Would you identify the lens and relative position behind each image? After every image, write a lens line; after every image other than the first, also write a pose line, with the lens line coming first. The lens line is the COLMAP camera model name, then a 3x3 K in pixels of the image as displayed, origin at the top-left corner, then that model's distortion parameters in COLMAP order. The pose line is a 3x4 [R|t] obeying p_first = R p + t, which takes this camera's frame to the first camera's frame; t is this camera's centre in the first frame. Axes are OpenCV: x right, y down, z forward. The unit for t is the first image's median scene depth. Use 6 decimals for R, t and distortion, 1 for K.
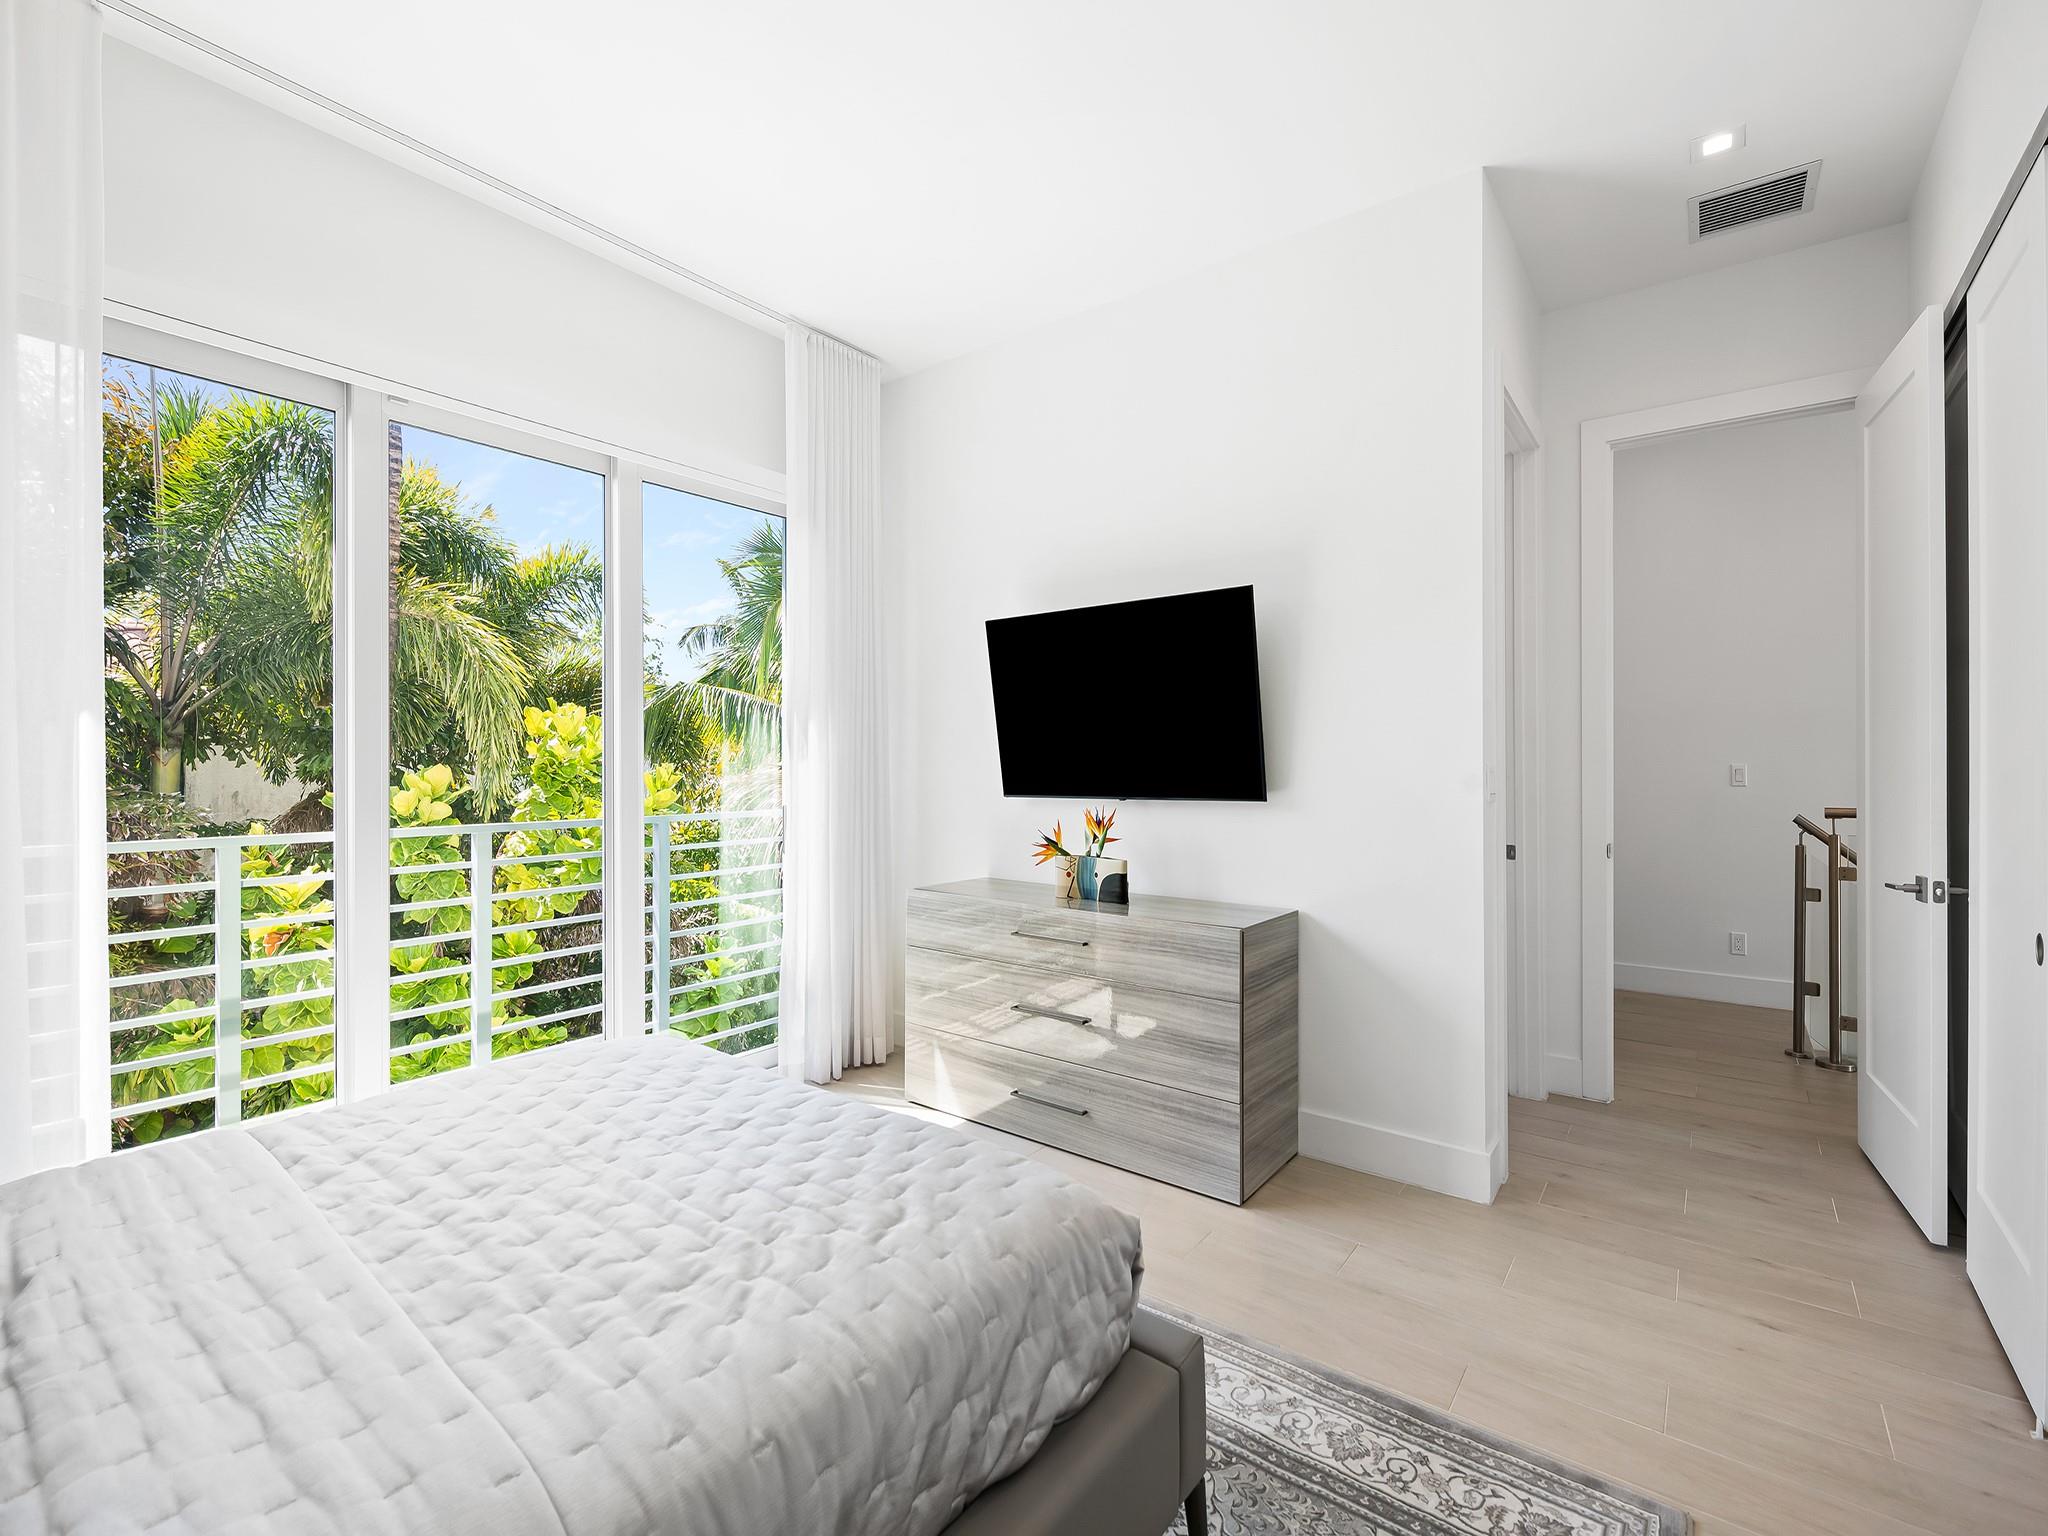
lens RADIAL K [[911.9, 0, 1027.5], [0, 911.9, 768.3], [0, 0, 1]] dist [0.001135, 0.000204]
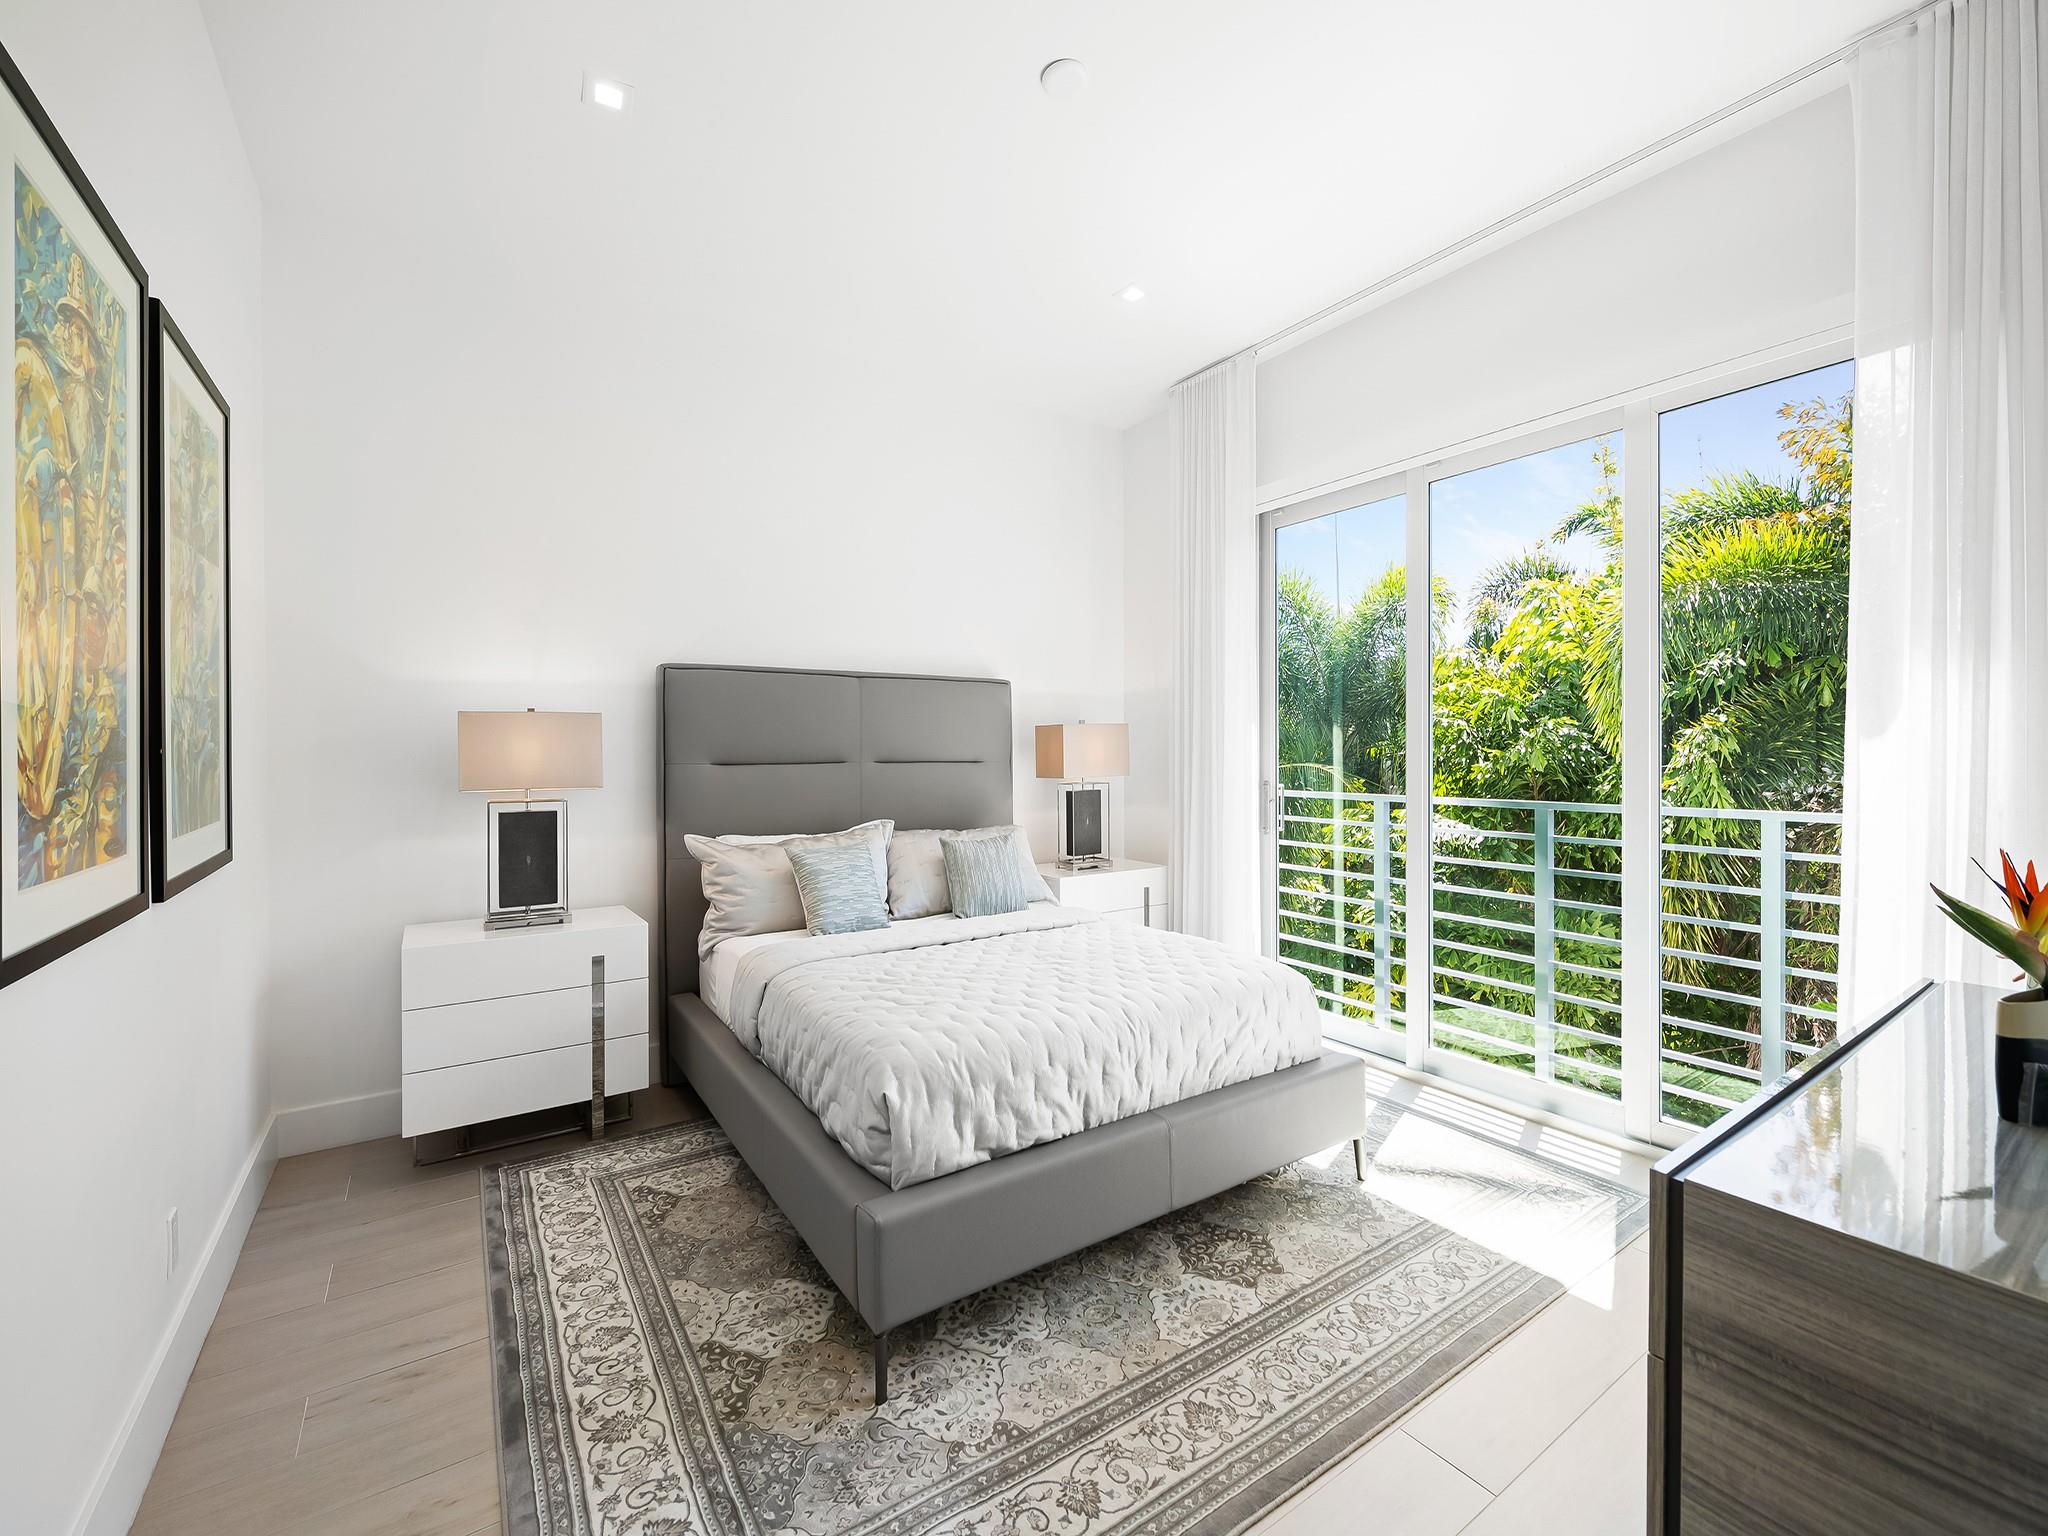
lens RADIAL K [[857.5, 0, 1029.3], [0, 857.5, 760.2], [0, 0, 1]] dist [-0.002218, -0.000278]
pose [[-0.312926, 0.016375, -0.949636, 1.072632], [0.005443, 0.999866, 0.015447, -0.008683], [0.949762, -0.000335, -0.312973, 1.386287]]
